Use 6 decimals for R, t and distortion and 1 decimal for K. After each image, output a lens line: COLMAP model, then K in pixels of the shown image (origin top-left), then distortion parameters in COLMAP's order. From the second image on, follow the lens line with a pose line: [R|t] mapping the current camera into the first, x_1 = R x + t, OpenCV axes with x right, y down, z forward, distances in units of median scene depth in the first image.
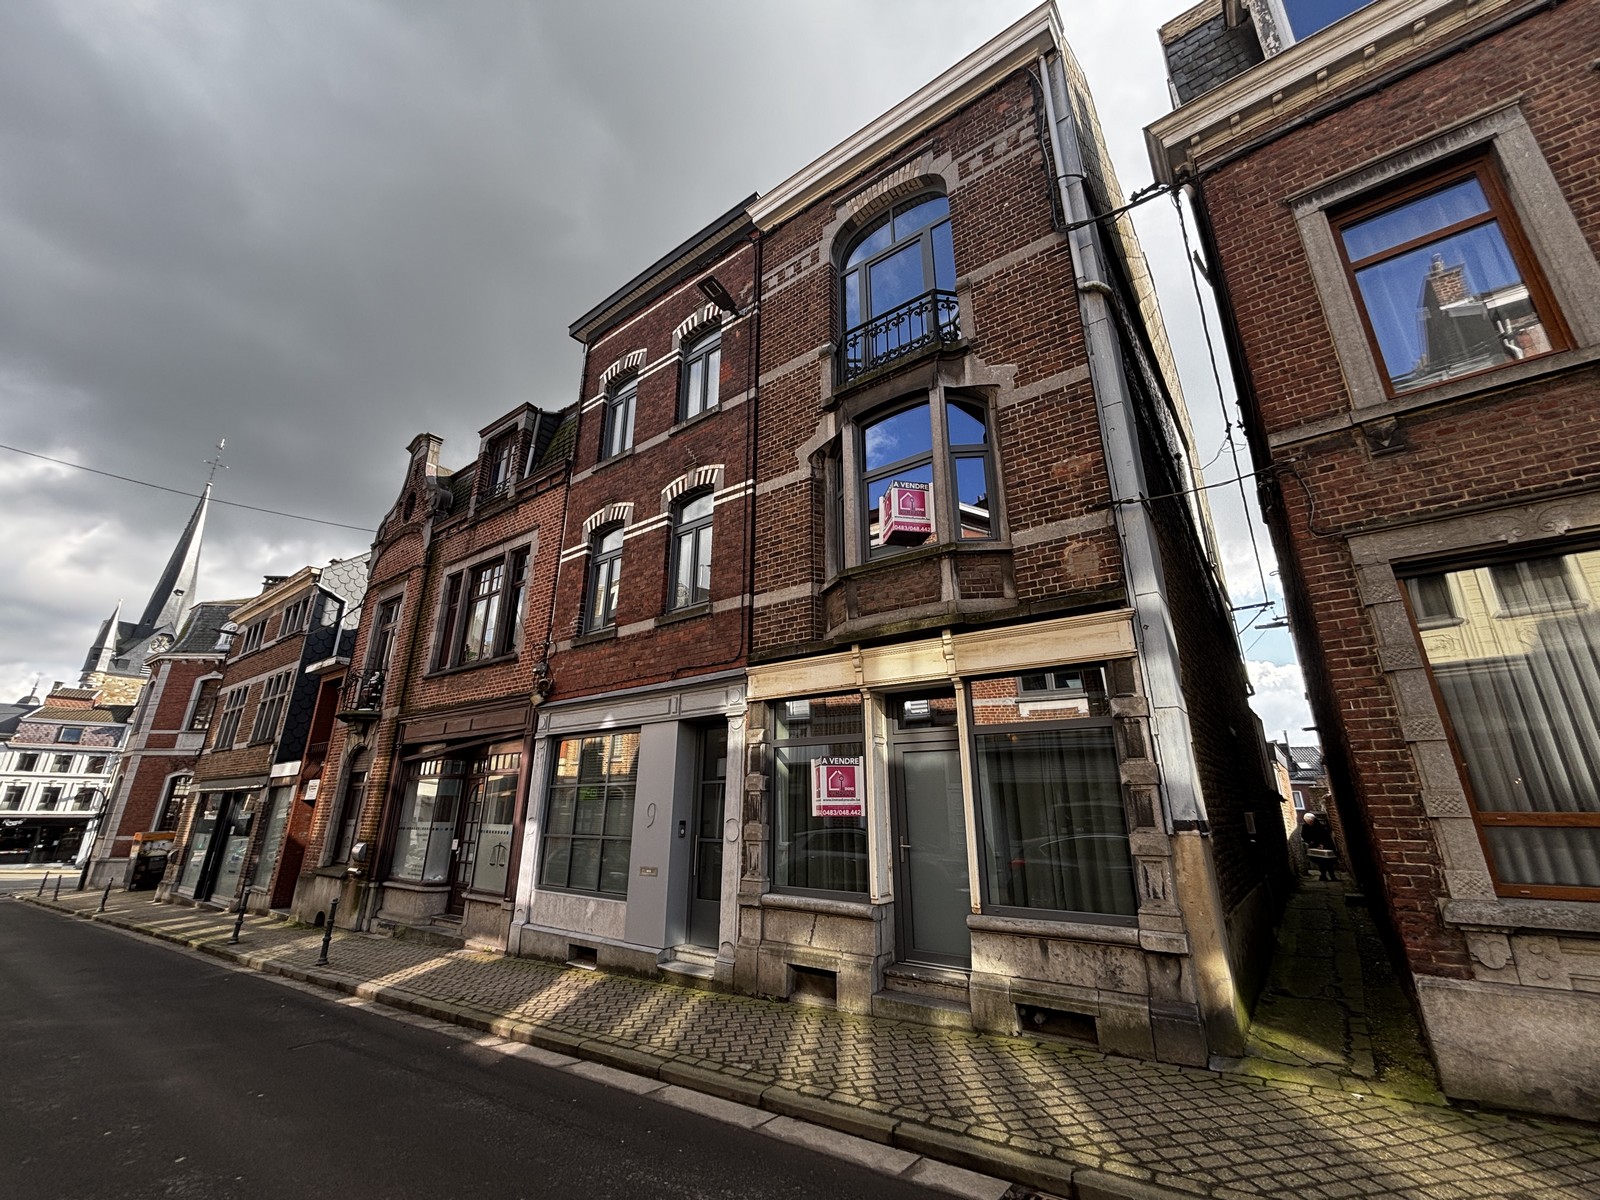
lens RADIAL K [[645.6, 0, 810.1], [0, 645.6, 599.4], [0, 0, 1]] dist [-0.001938, 0.001620]
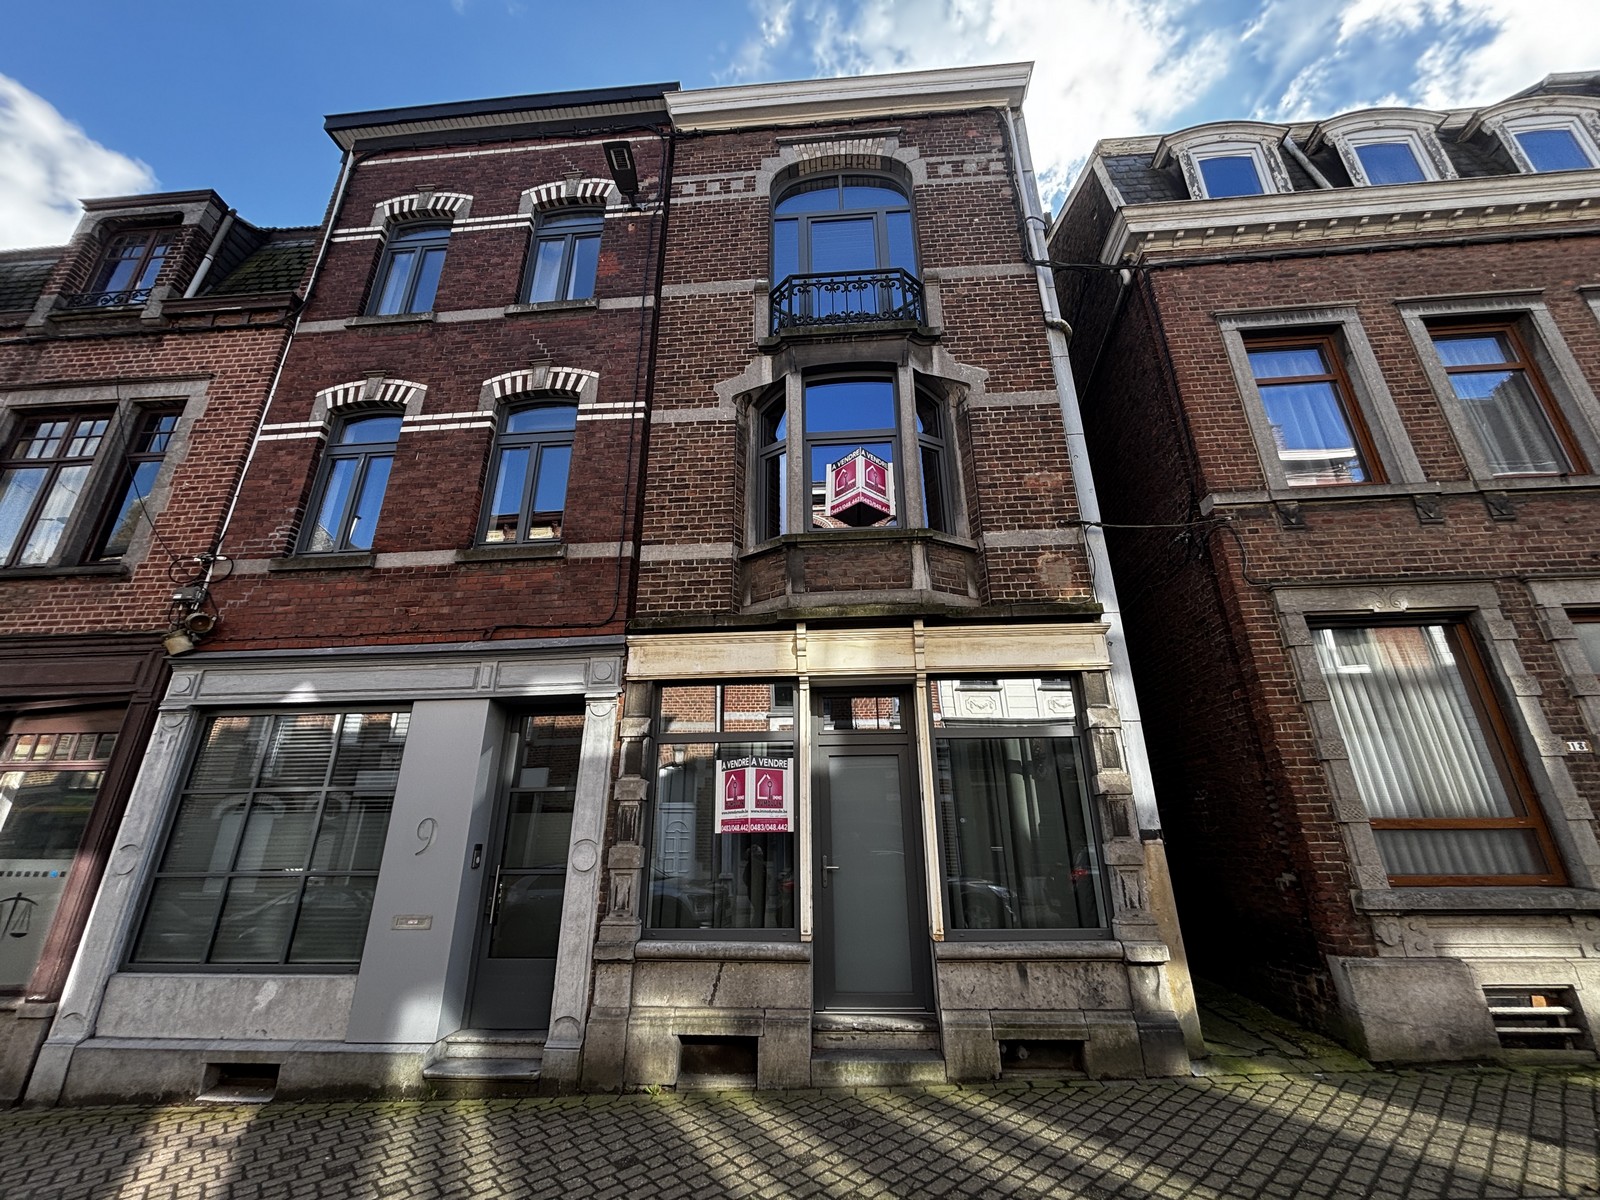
lens RADIAL K [[645.6, 0, 797.2], [0, 645.6, 591.3], [0, 0, 1]] dist [-0.001938, 0.001620]
pose [[0.848772, 0.179626, 0.497314, -0.364235], [-0.154002, 0.983733, -0.092480, 0.109694], [-0.505836, 0.001907, 0.862627, 0.287180]]
